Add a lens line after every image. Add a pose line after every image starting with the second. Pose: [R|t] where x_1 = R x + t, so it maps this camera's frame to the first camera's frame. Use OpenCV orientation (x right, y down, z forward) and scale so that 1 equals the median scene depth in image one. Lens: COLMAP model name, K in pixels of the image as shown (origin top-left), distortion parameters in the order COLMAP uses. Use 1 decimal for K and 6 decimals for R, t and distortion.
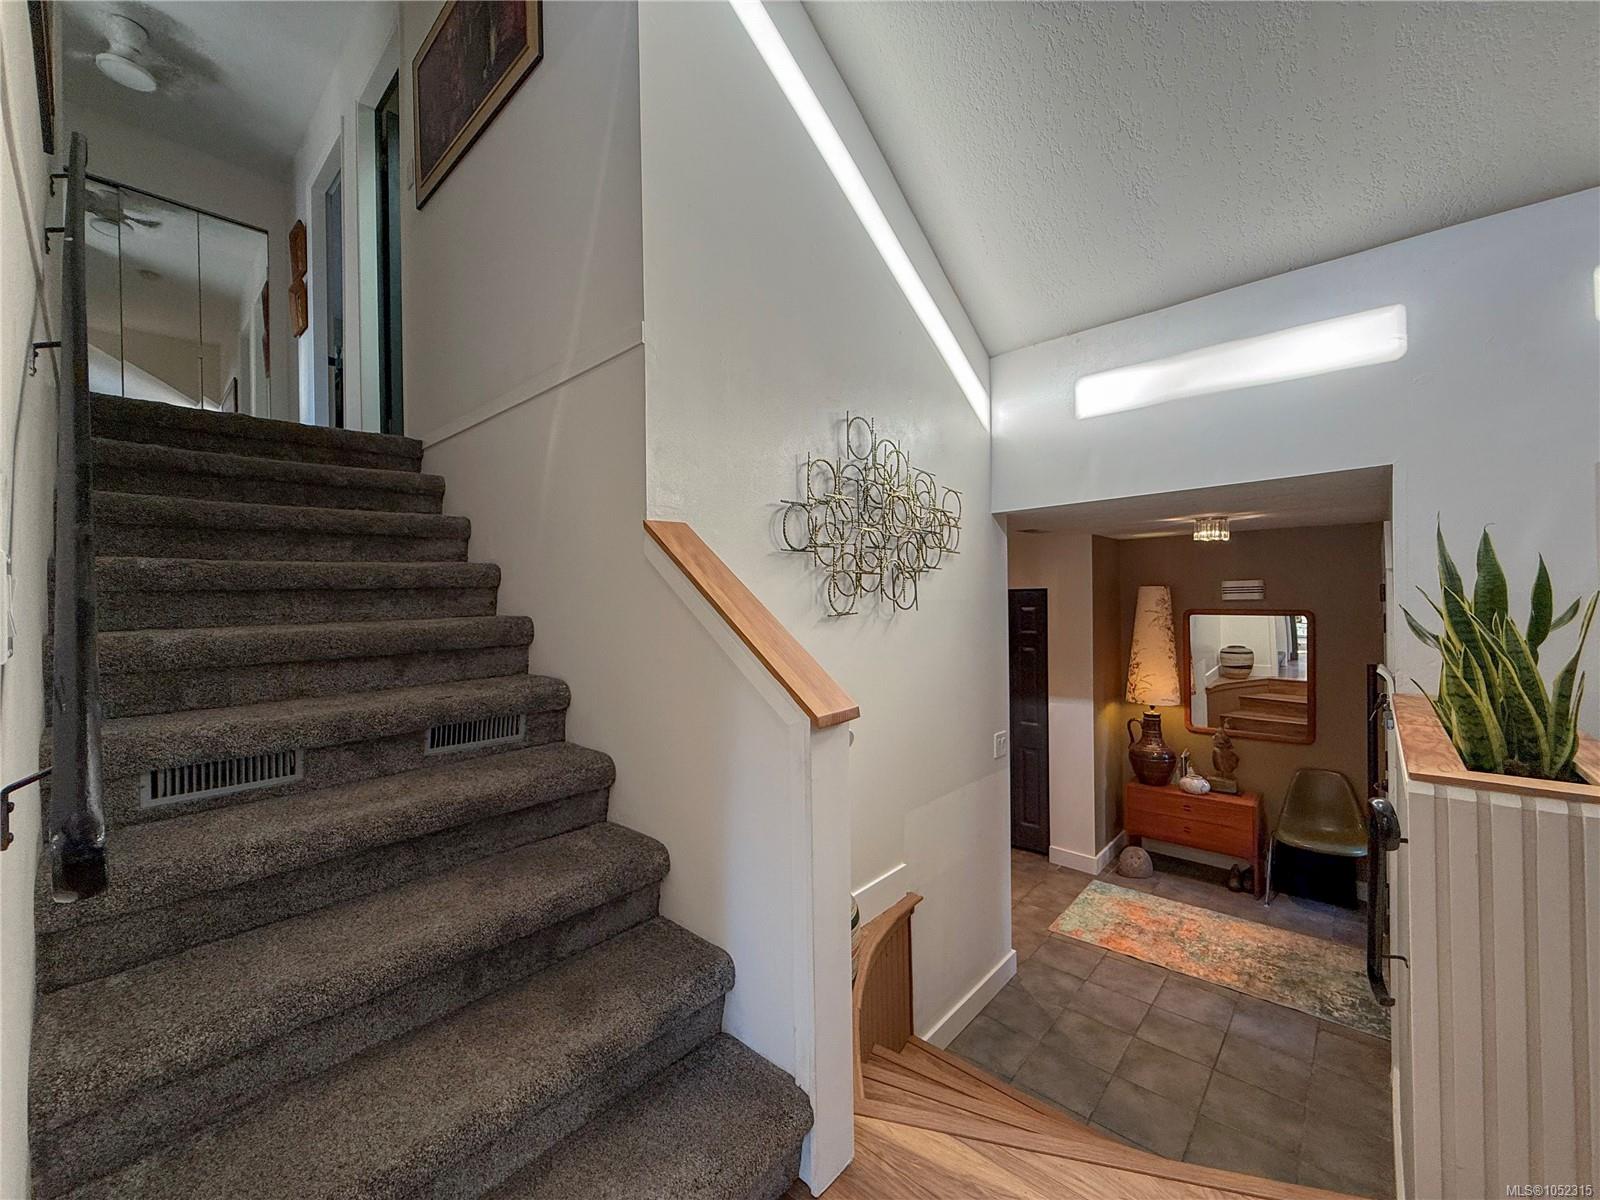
lens RADIAL K [[635.0, 0, 796.0], [0, 635.0, 600.2], [0, 0, 1]] dist [0.000814, -0.000151]
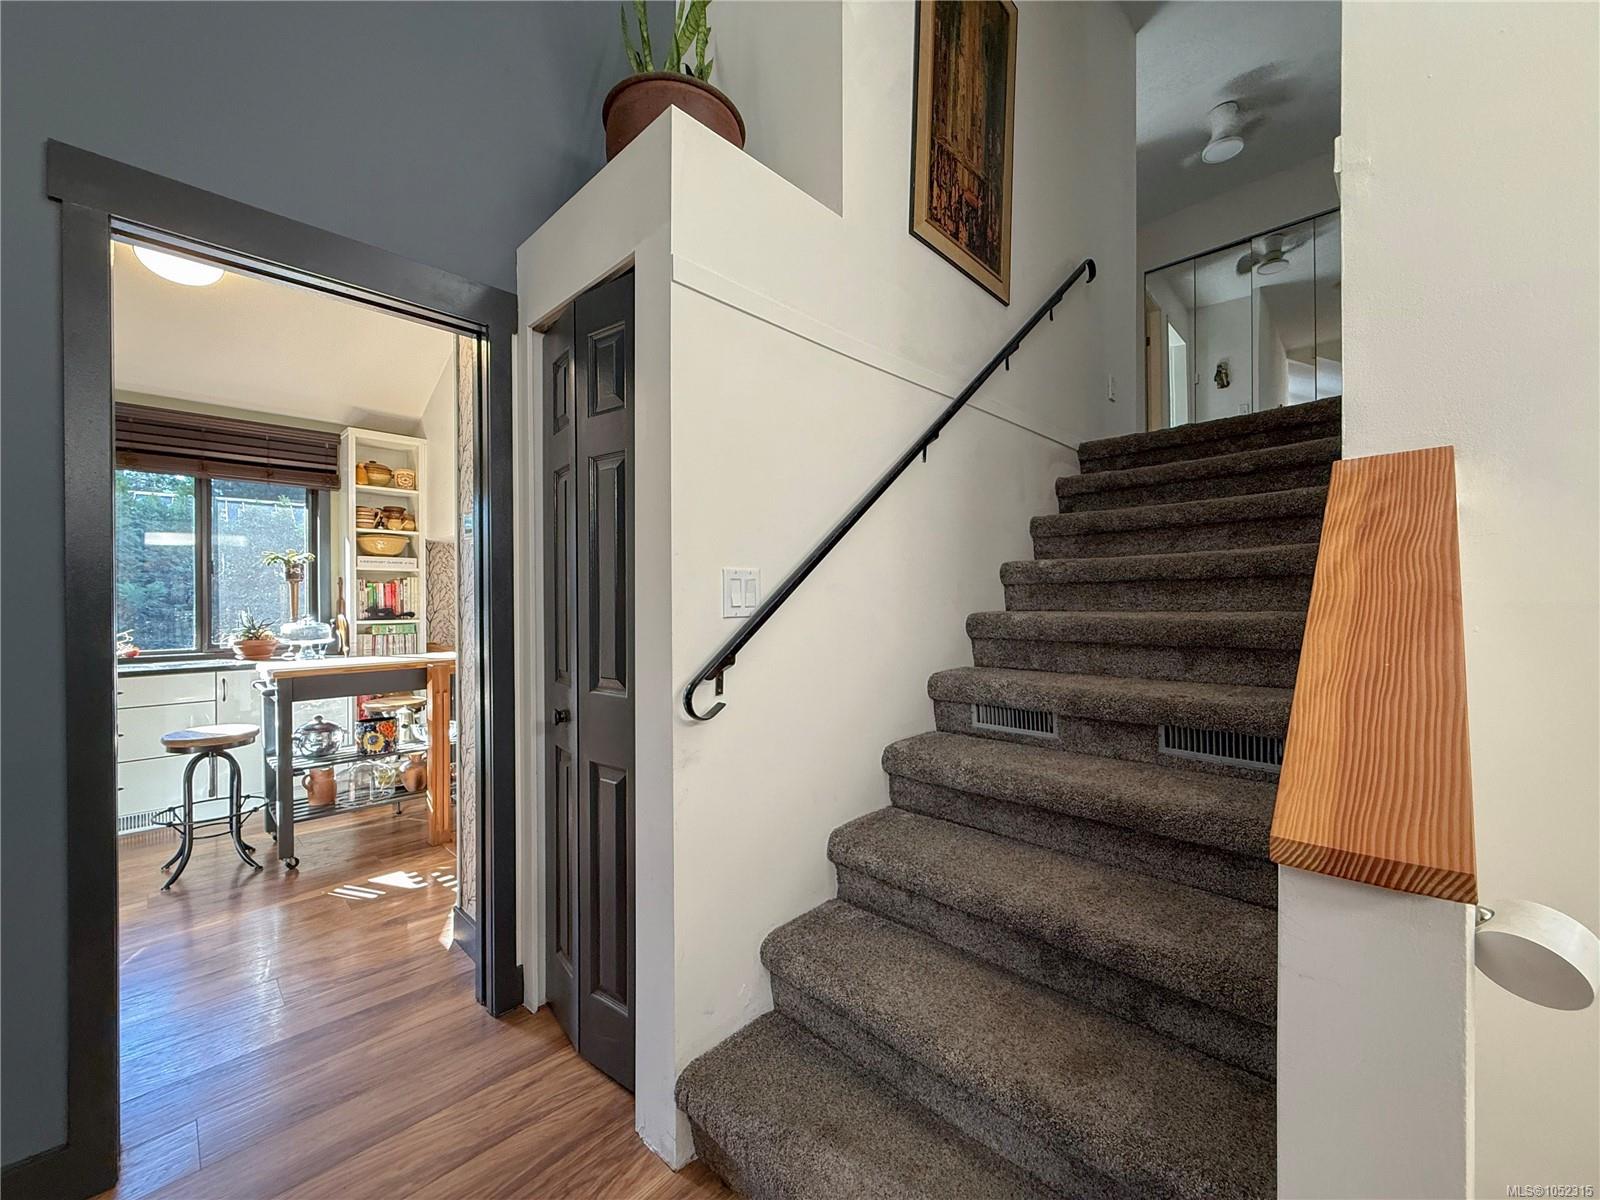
lens RADIAL K [[635.0, 0, 796.0], [0, 635.0, 600.2], [0, 0, 1]] dist [0.000814, -0.000151]
pose [[-0.041804, 0.018140, -0.998961, 0.446818], [0.000200, 0.999835, 0.018147, -0.003382], [0.999126, 0.000559, -0.041801, 0.559433]]
